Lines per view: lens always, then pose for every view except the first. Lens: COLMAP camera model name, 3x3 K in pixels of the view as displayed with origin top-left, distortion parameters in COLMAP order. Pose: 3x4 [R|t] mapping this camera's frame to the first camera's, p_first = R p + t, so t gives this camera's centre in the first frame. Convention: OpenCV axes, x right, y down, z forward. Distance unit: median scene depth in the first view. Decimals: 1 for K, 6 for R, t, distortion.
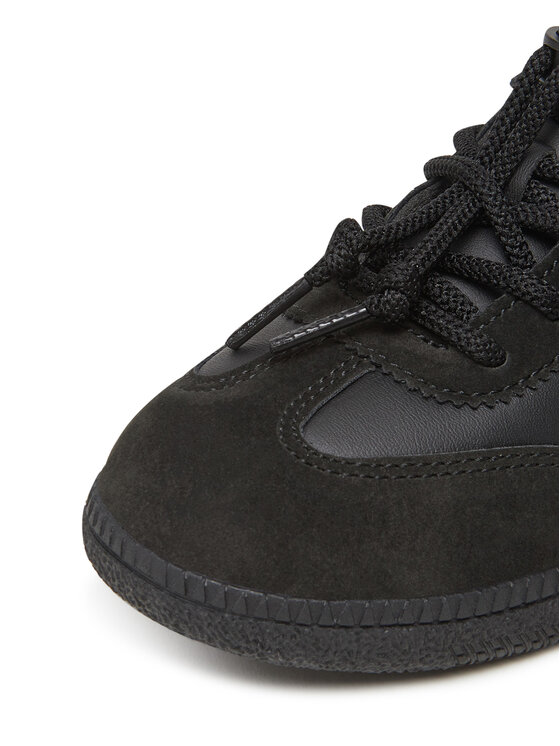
lens RADIAL K [[1675.1, 0, 280.6], [0, 1675.1, 372.9], [0, 0, 1]] dist [-0.135210, 0.000000]
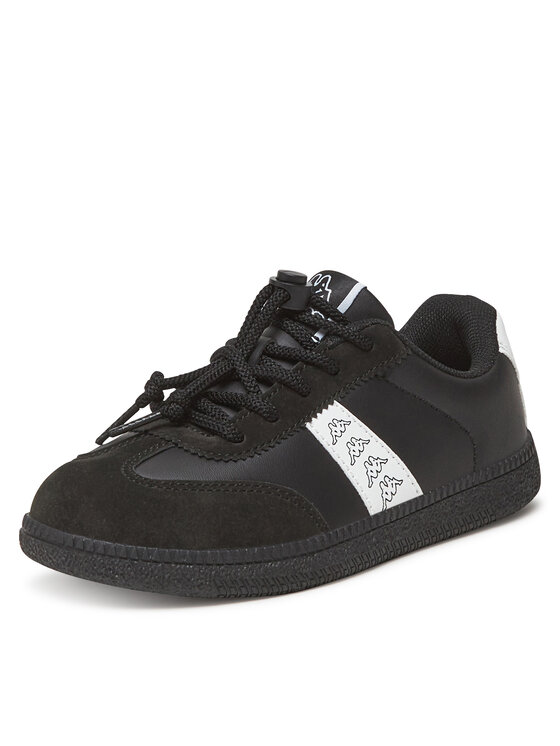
lens RADIAL K [[1580.0, 0, 280.1], [0, 1580.0, 373.0], [0, 0, 1]] dist [-0.574870, 0.000000]
pose [[0.998480, -0.010875, 0.054039, 0.082626], [0.024149, 0.967559, -0.251487, 0.378128], [-0.049551, 0.252410, 0.966351, -0.758132]]
